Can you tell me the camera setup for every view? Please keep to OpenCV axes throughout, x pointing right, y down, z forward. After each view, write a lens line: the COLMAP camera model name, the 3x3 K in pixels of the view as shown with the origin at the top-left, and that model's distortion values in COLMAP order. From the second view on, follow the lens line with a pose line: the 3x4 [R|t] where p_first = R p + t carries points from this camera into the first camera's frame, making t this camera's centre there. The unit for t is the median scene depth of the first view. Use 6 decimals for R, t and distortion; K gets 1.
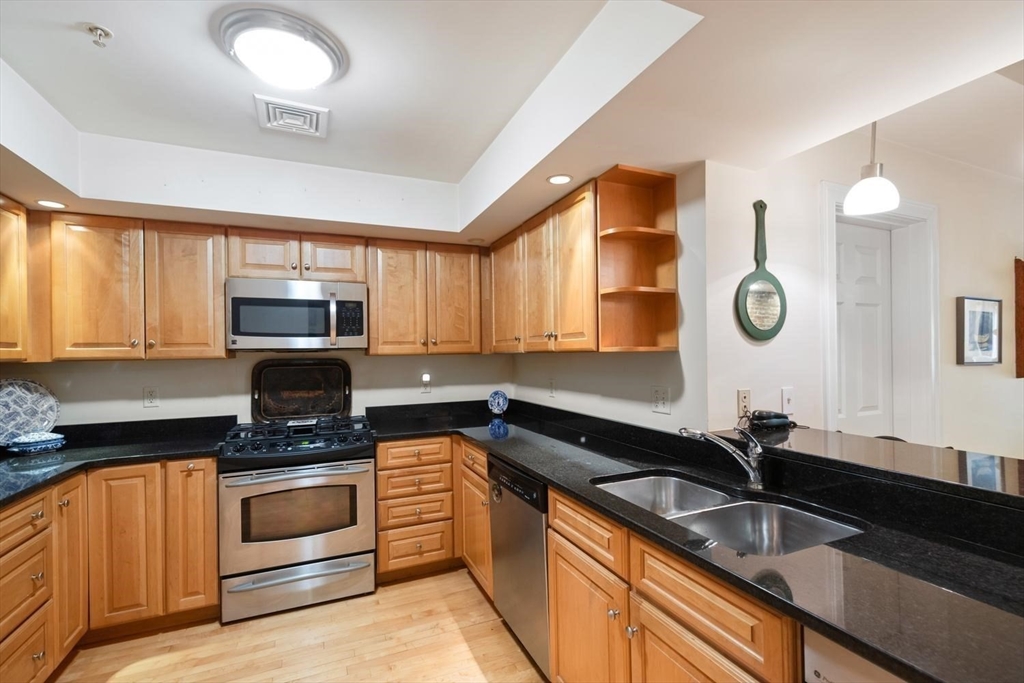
lens RADIAL K [[461.1, 0, 511.2], [0, 461.1, 349.0], [0, 0, 1]] dist [0.007479, -0.001928]
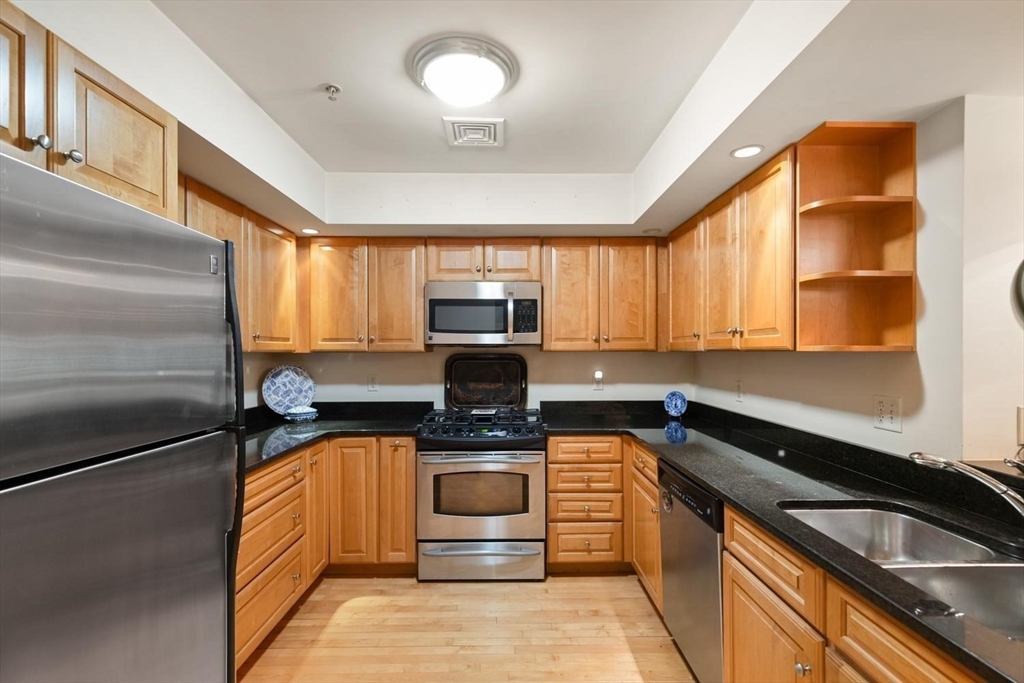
lens RADIAL K [[461.1, 0, 511.1], [0, 461.1, 348.8], [0, 0, 1]] dist [0.007479, -0.001928]
pose [[0.923445, 0.012541, -0.383527, 0.031017], [-0.009873, 0.999911, 0.008924, -0.000494], [0.383605, -0.004454, 0.923487, 0.023910]]
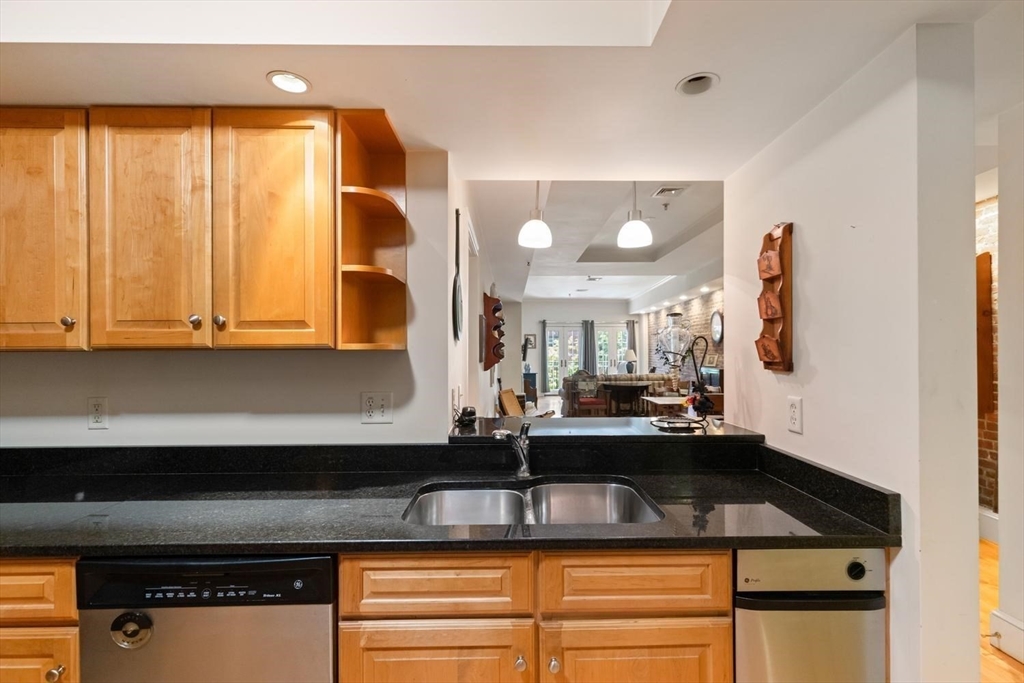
lens RADIAL K [[461.1, 0, 517.0], [0, 461.1, 347.5], [0, 0, 1]] dist [0.007479, -0.001928]
pose [[0.377090, 0.016516, 0.926029, -0.340595], [-0.009522, 0.999857, -0.013956, 0.009362], [-0.926128, -0.003555, 0.377194, 0.419647]]
